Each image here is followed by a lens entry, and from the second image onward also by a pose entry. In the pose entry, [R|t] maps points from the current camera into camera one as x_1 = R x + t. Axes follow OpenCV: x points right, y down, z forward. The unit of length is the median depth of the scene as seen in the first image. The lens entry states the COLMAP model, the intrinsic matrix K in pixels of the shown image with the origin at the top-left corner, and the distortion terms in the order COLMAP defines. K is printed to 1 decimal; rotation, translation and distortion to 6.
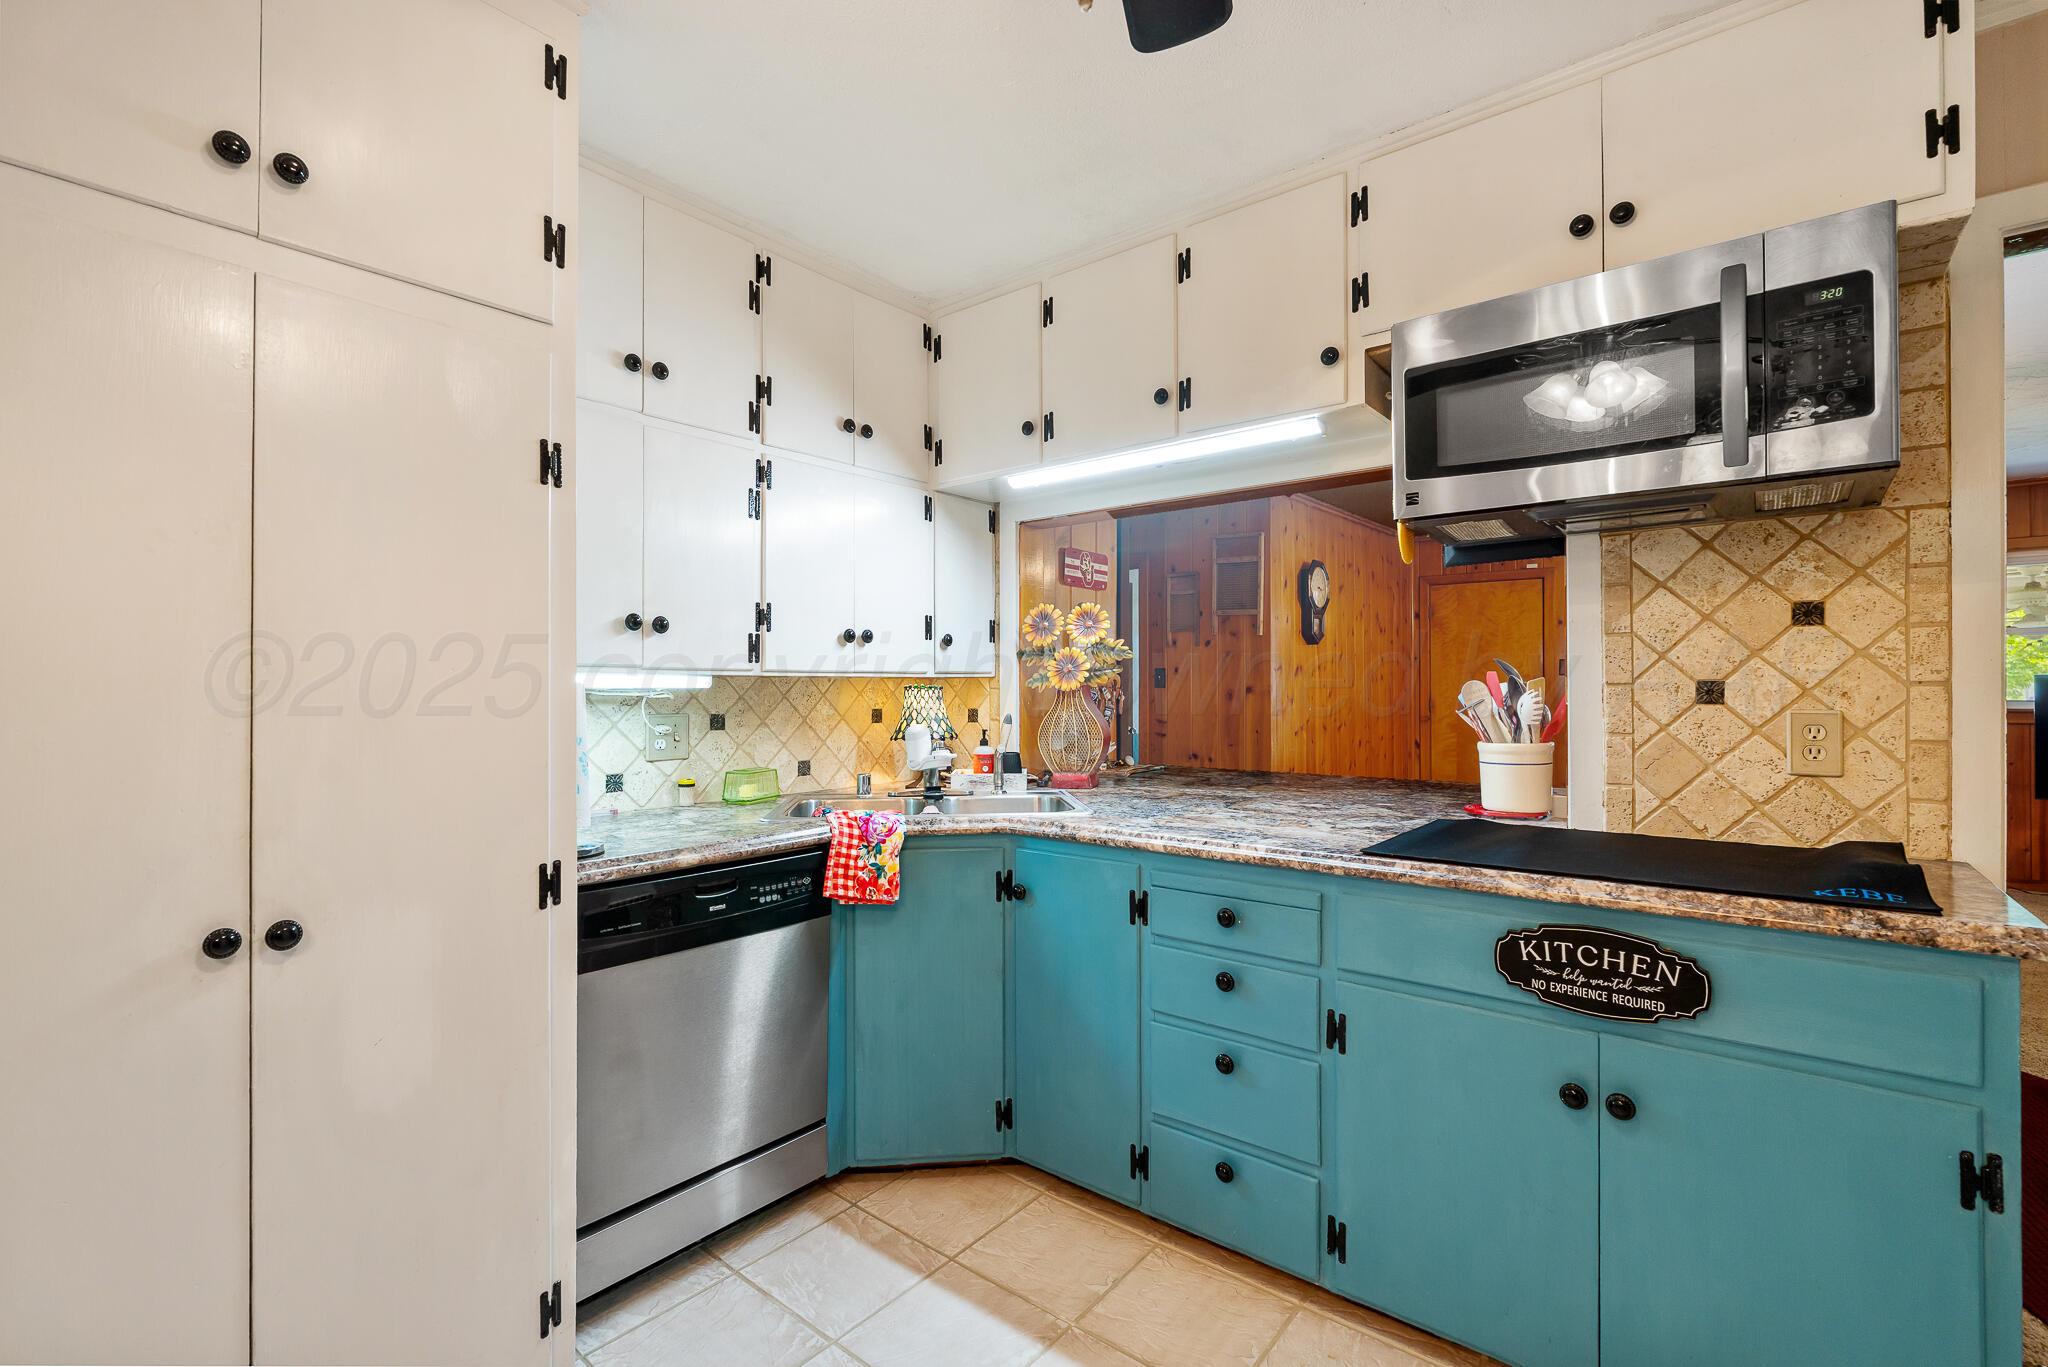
lens RADIAL K [[907.1, 0, 1021.7], [0, 907.1, 680.4], [0, 0, 1]] dist [-0.009323, 0.001543]
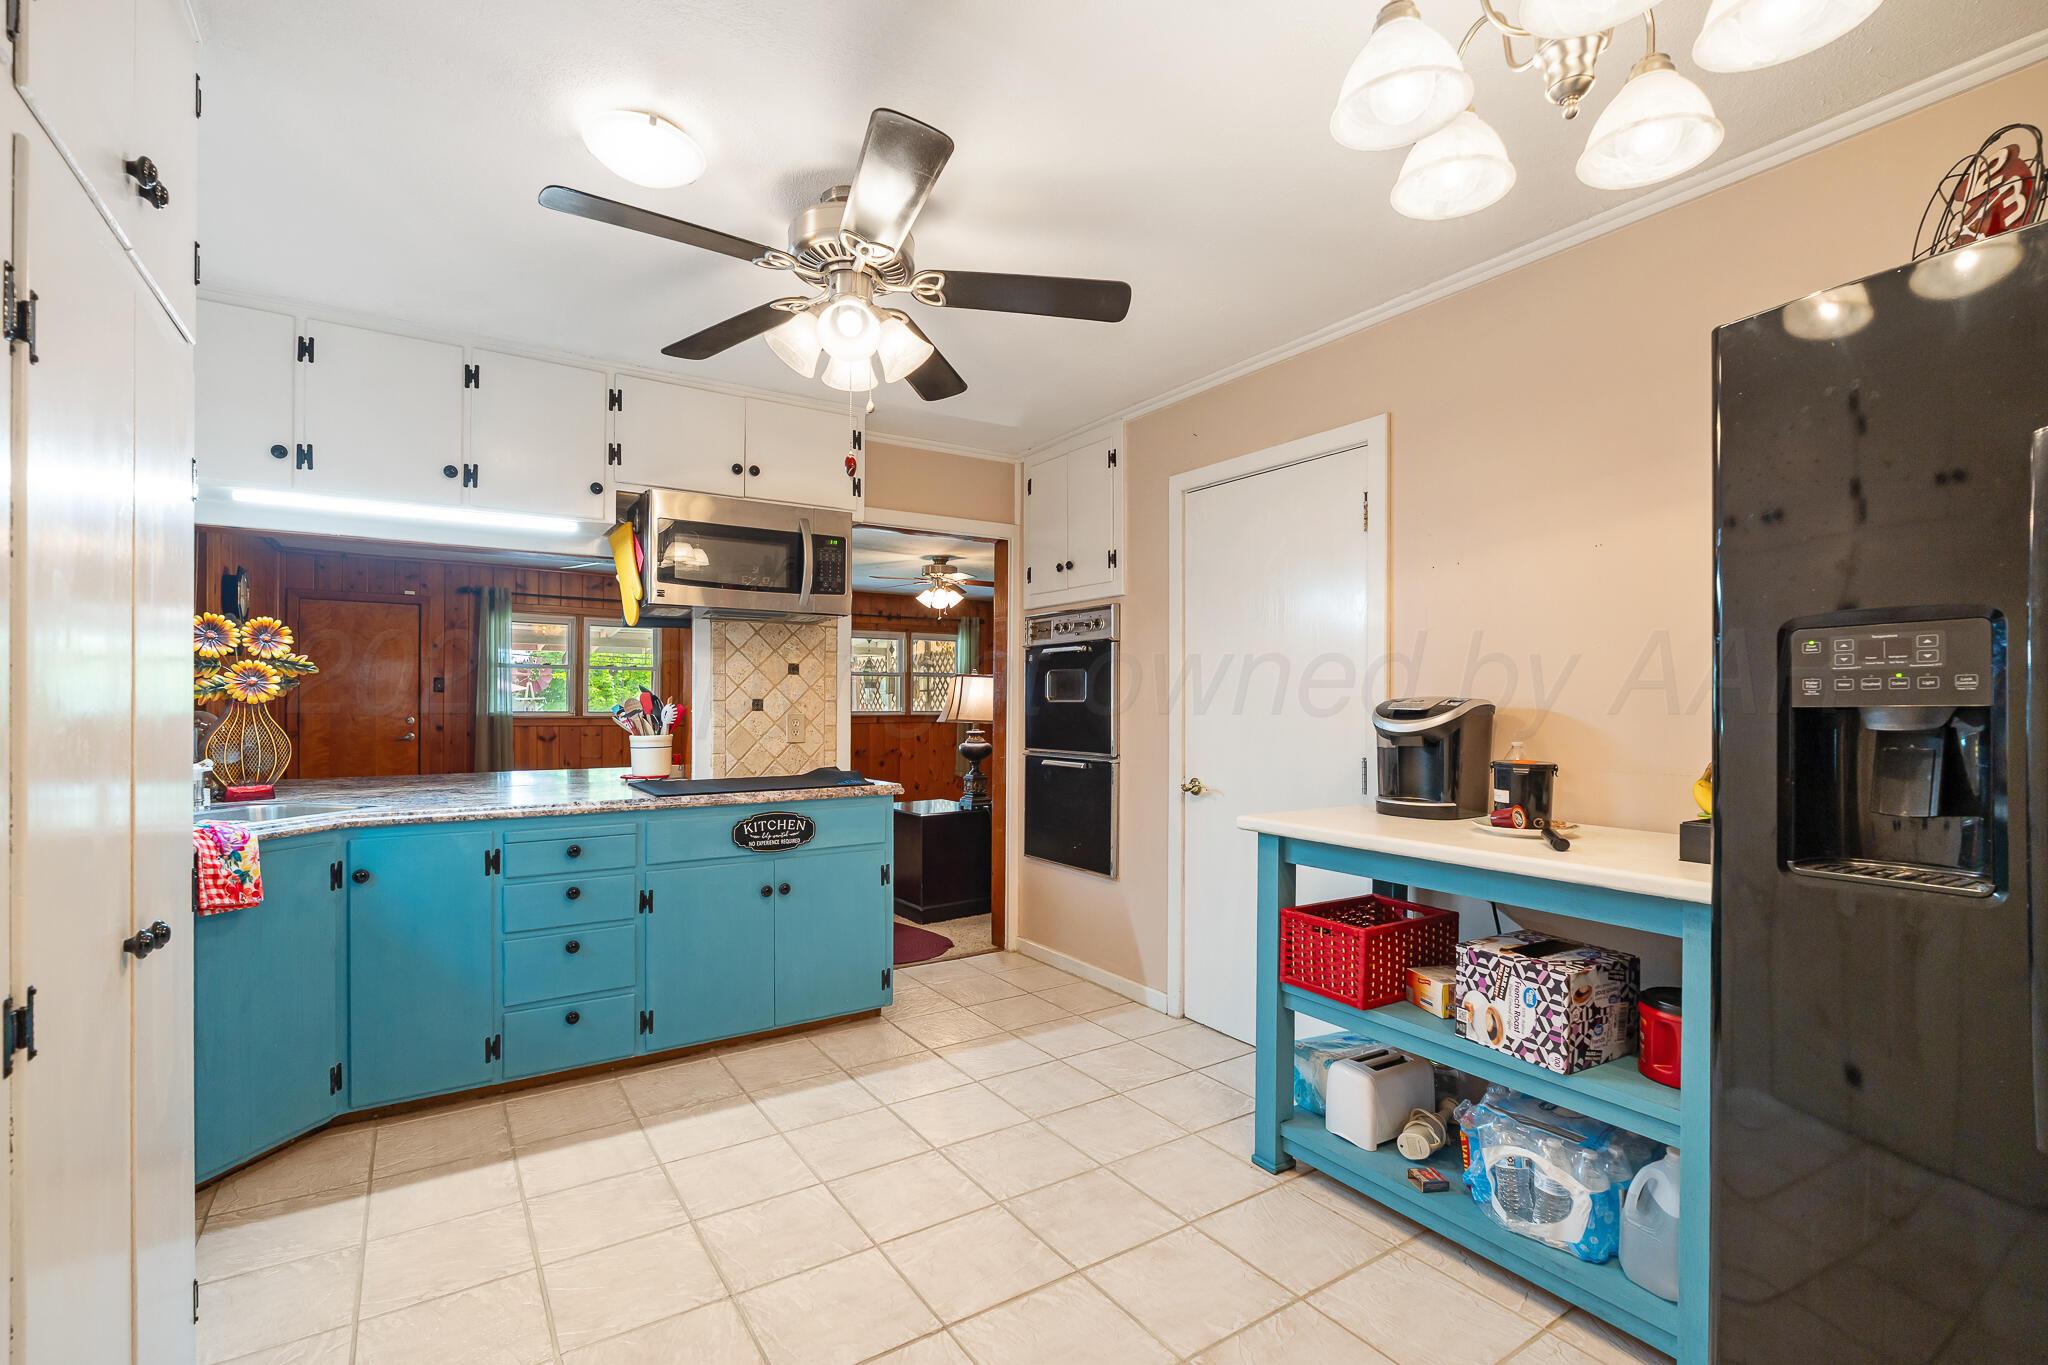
lens RADIAL K [[907.1, 0, 1021.8], [0, 907.1, 694.6], [0, 0, 1]] dist [-0.009323, 0.001543]
pose [[0.294166, 0.012794, 0.955669, -0.895198], [-0.010826, 0.999891, -0.010053, 0.003442], [-0.955693, -0.007388, 0.294273, -0.151485]]
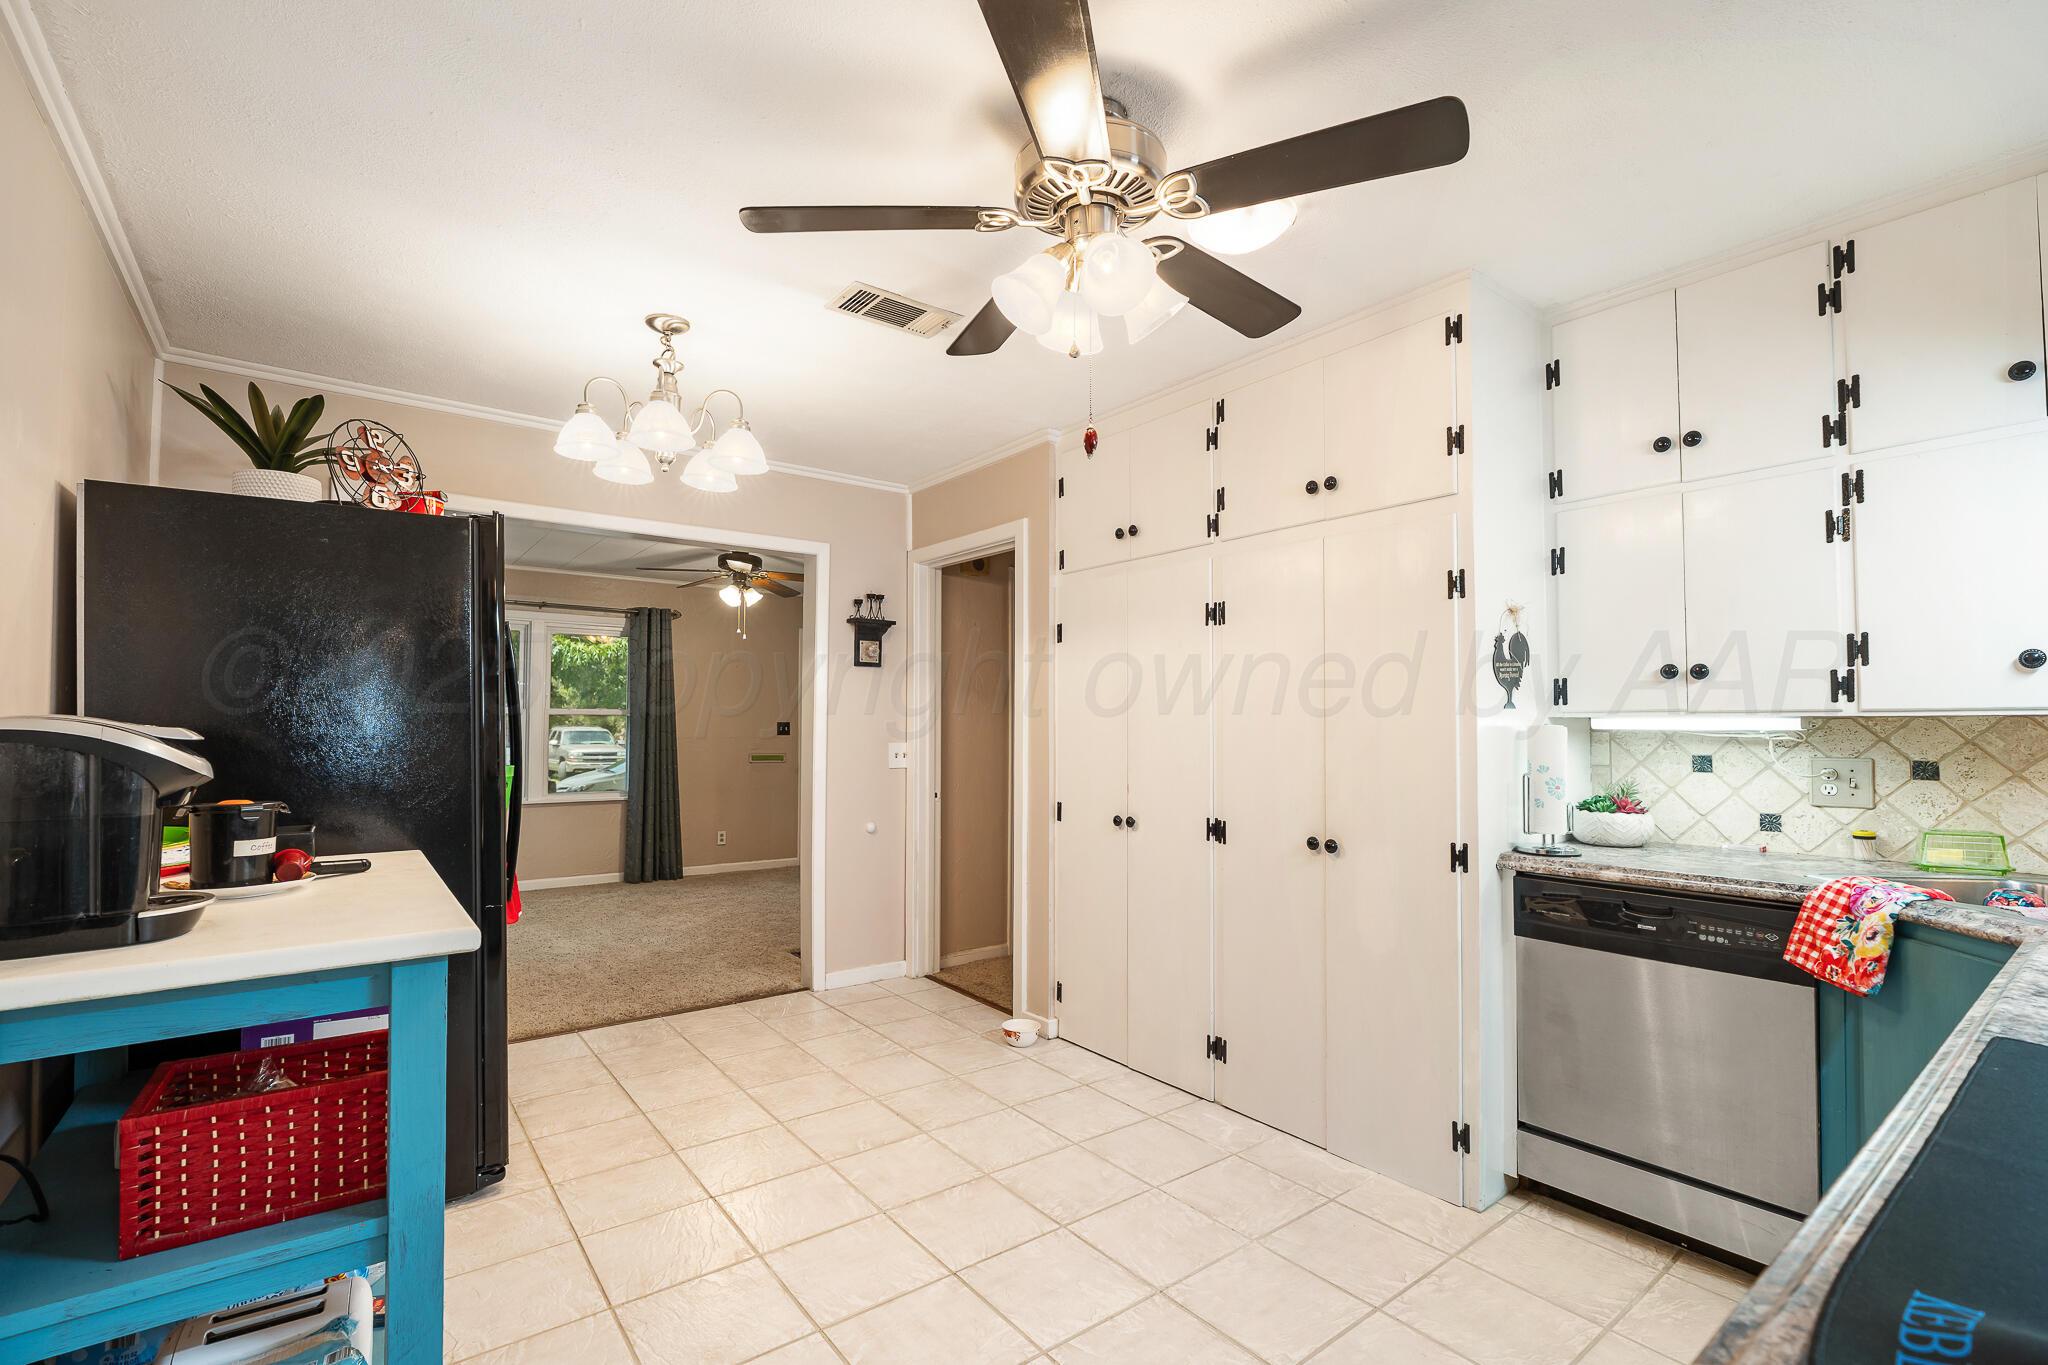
lens RADIAL K [[907.1, 0, 1013.7], [0, 907.1, 694.9], [0, 0, 1]] dist [-0.009323, 0.001543]
pose [[-0.229742, -0.035208, -0.972615, 0.843383], [0.007064, 0.999259, -0.037841, 0.001473], [0.973226, -0.015564, -0.229323, 0.454011]]
